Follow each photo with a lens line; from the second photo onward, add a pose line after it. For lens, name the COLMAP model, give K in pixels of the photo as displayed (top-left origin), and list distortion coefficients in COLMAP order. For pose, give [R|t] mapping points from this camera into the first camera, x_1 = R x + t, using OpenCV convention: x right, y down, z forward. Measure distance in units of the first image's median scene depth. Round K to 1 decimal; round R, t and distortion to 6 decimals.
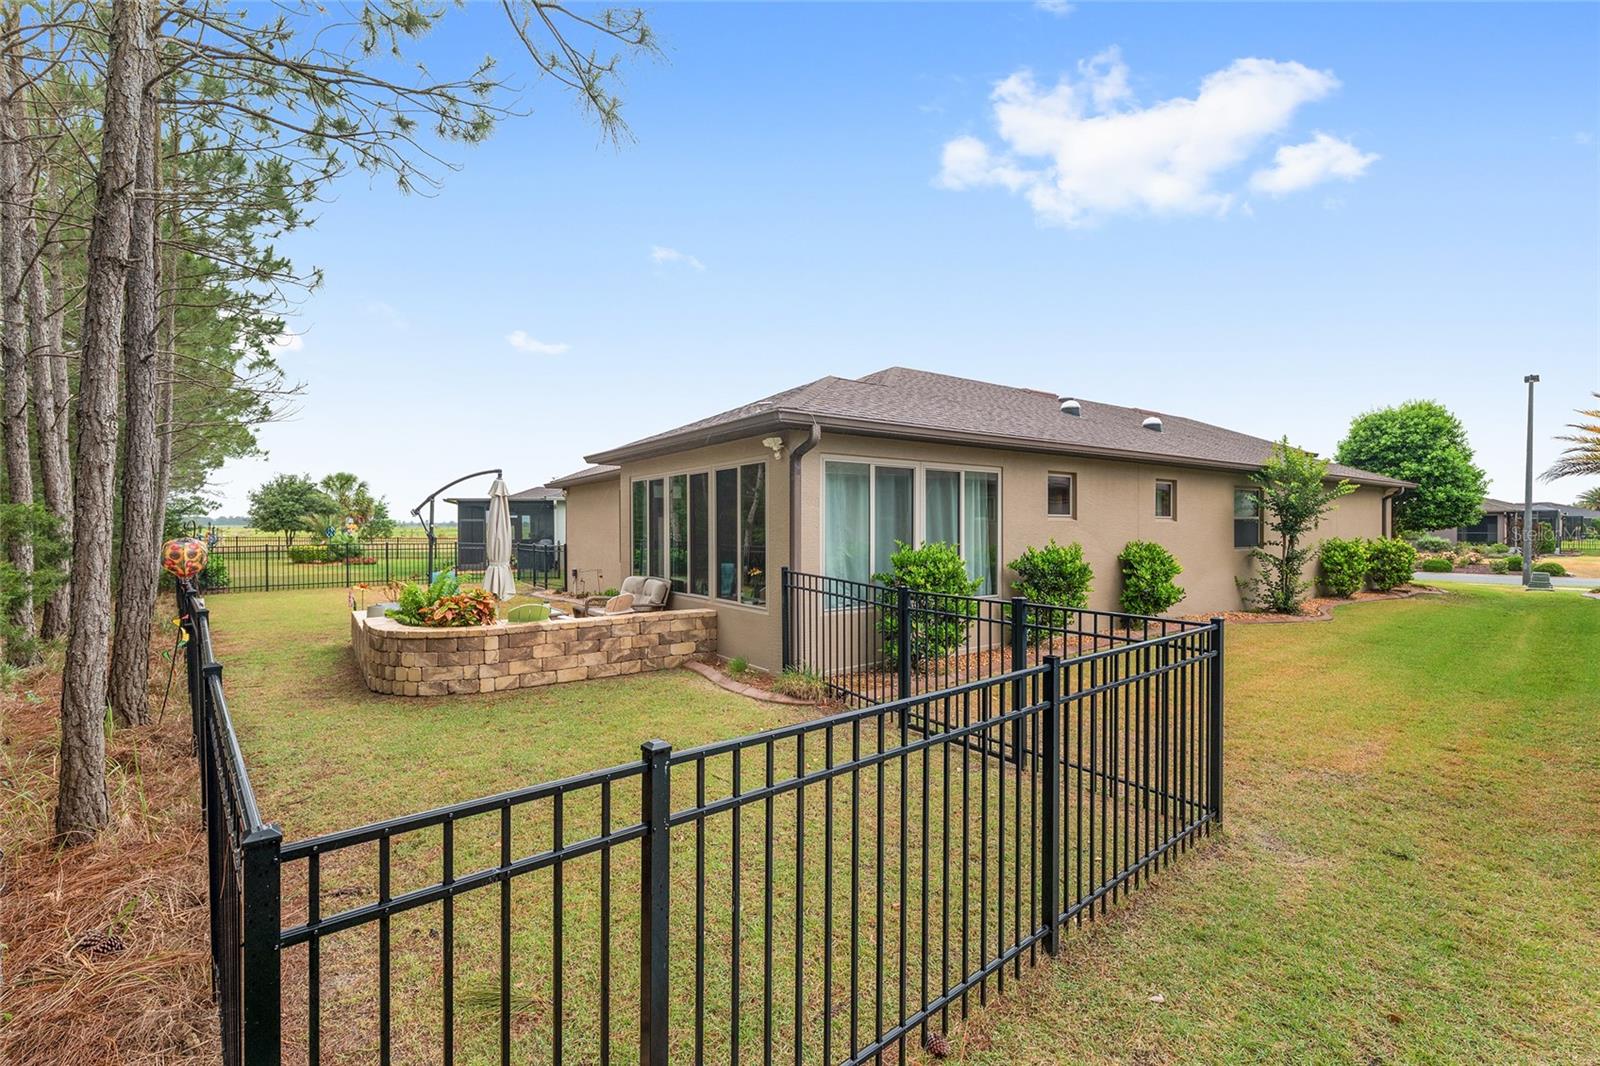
lens RADIAL K [[684.8, 0, 786.1], [0, 684.8, 530.5], [0, 0, 1]] dist [-0.002732, -0.000280]
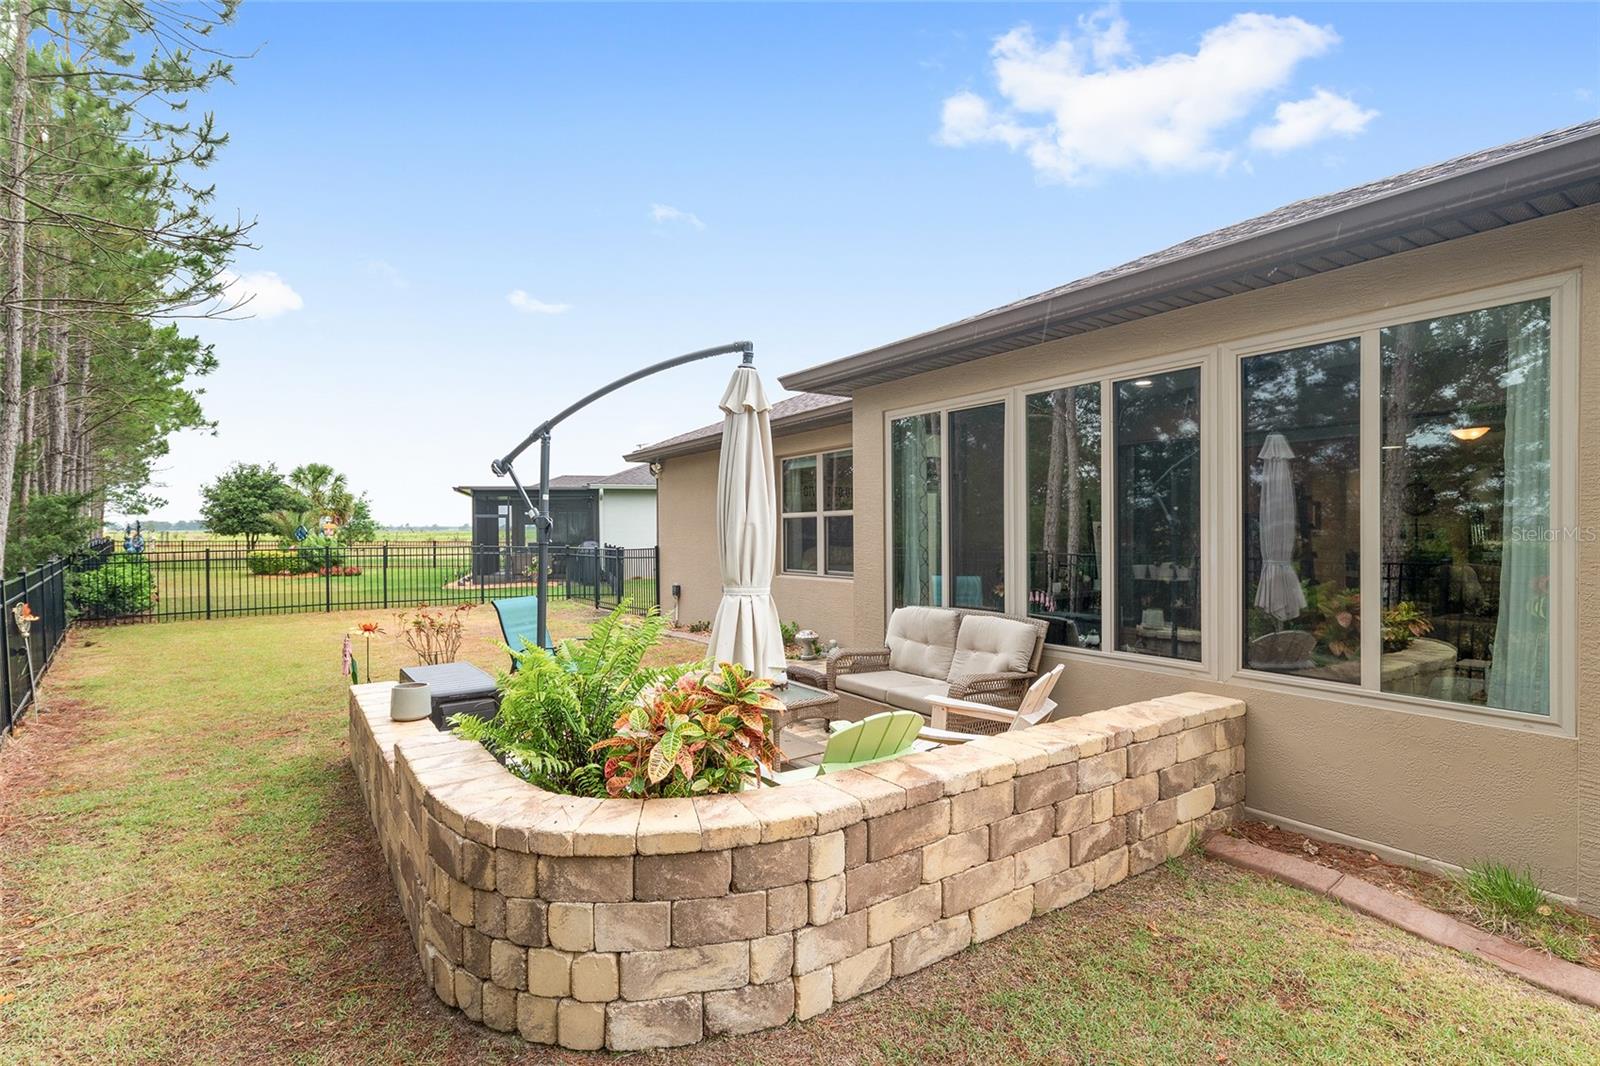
lens RADIAL K [[772.7, 0, 799.4], [0, 772.7, 536.5], [0, 0, 1]] dist [0.001149, -0.000116]
pose [[0.999873, -0.004458, -0.015290, -0.379253], [0.004524, 0.999981, 0.004231, 0.016957], [0.015271, -0.004300, 0.999874, 0.565808]]
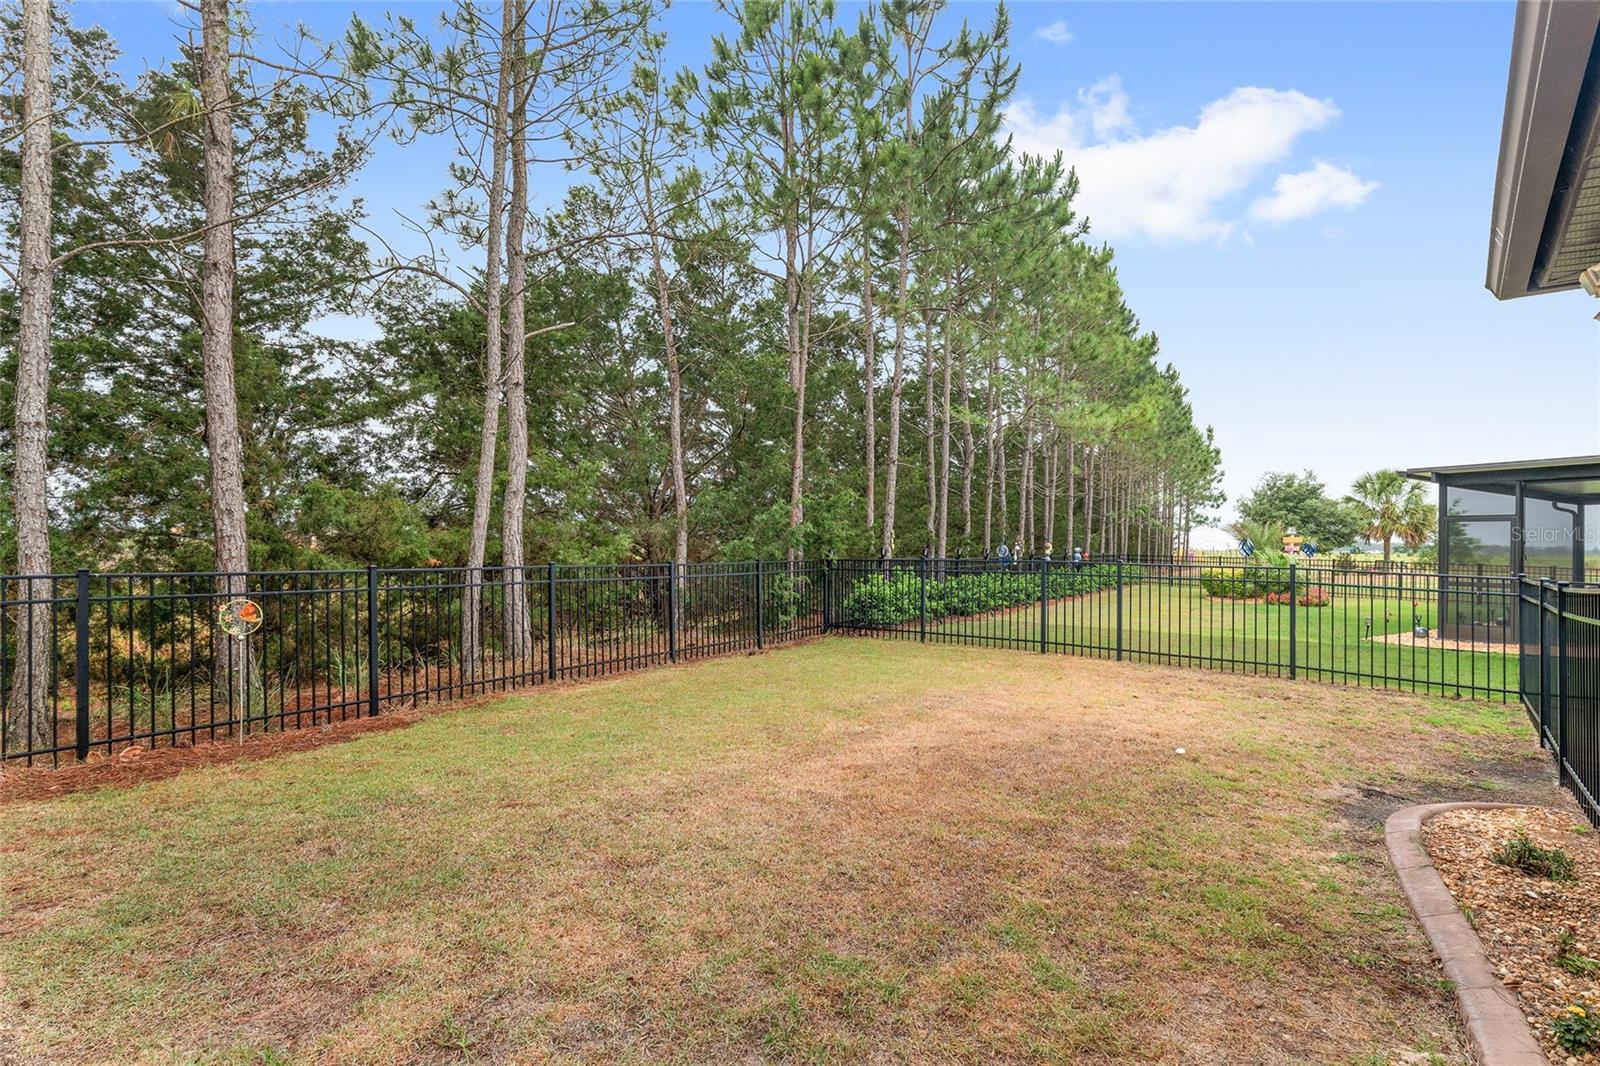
lens RADIAL K [[772.7, 0, 799.4], [0, 772.7, 536.5], [0, 0, 1]] dist [0.001149, -0.000116]
pose [[0.271004, -0.009802, -0.962528, -0.428628], [-0.016237, 0.999759, -0.014752, 0.032696], [0.962441, 0.019626, 0.270780, 1.667387]]
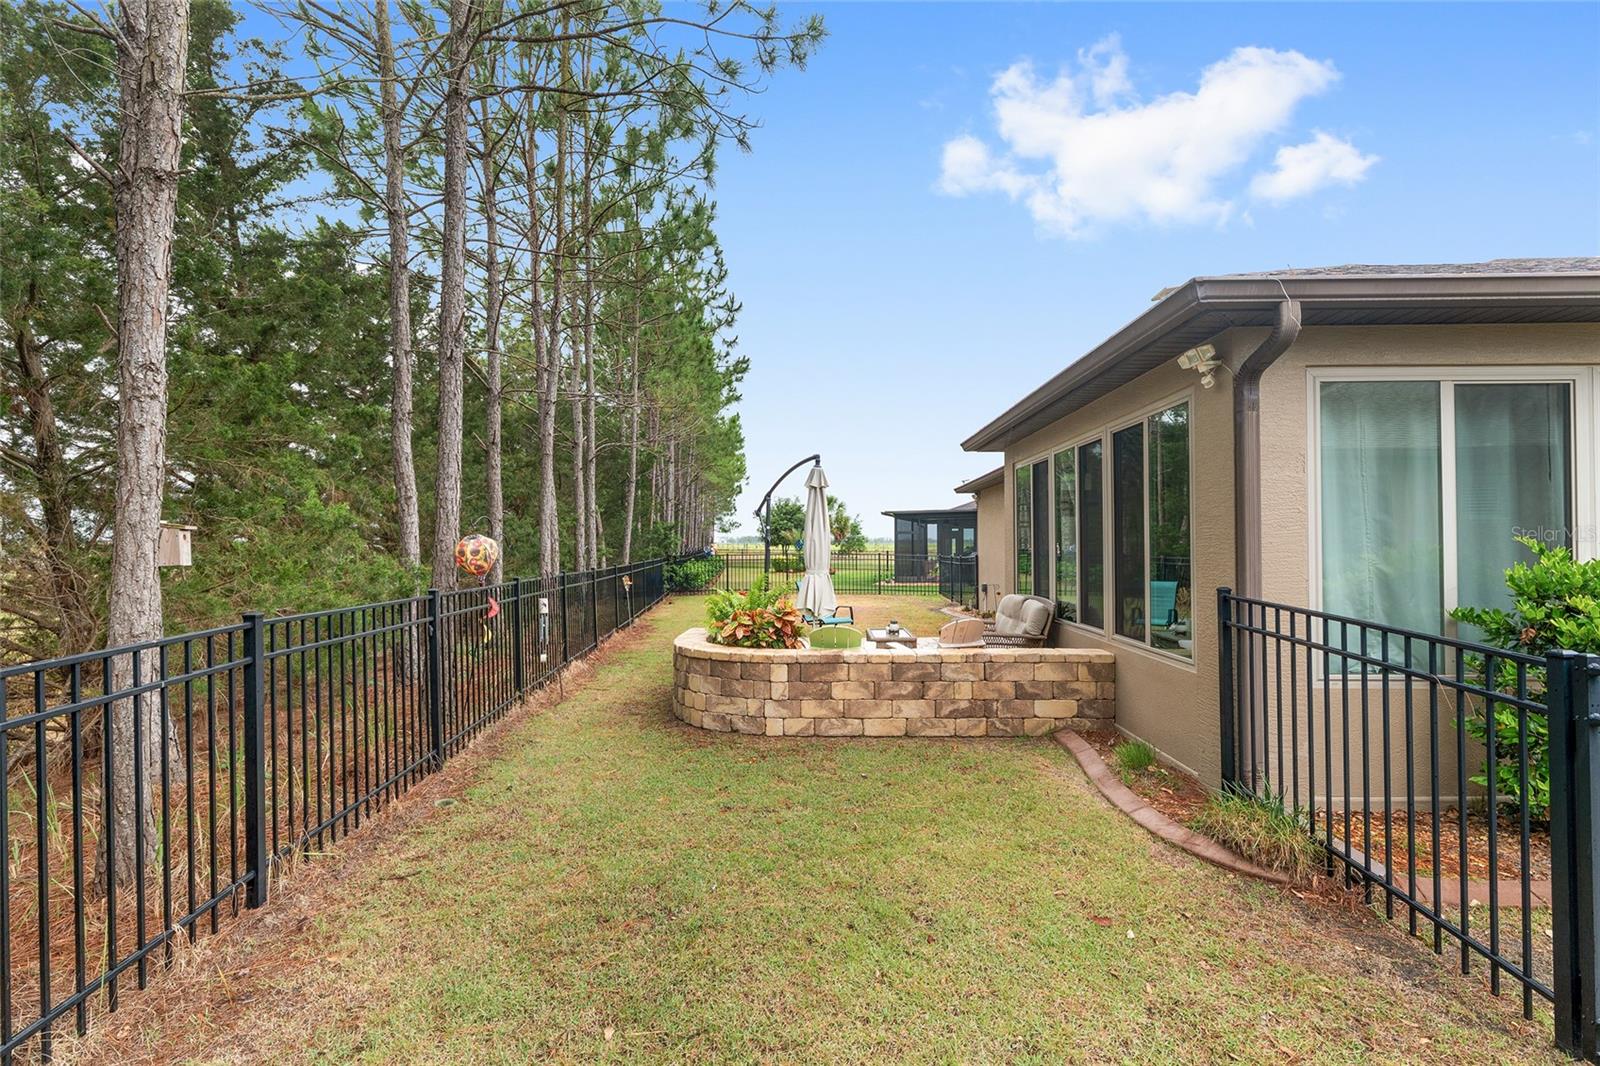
lens RADIAL K [[682.6, 0, 802.3], [0, 682.6, 534.7], [0, 0, 1]] dist [-0.003479, -0.000480]
pose [[0.804773, -0.010625, -0.593488, 0.043135], [0.000366, 0.999848, -0.017405, 0.018867], [0.593583, 0.013790, 0.804655, 0.341004]]
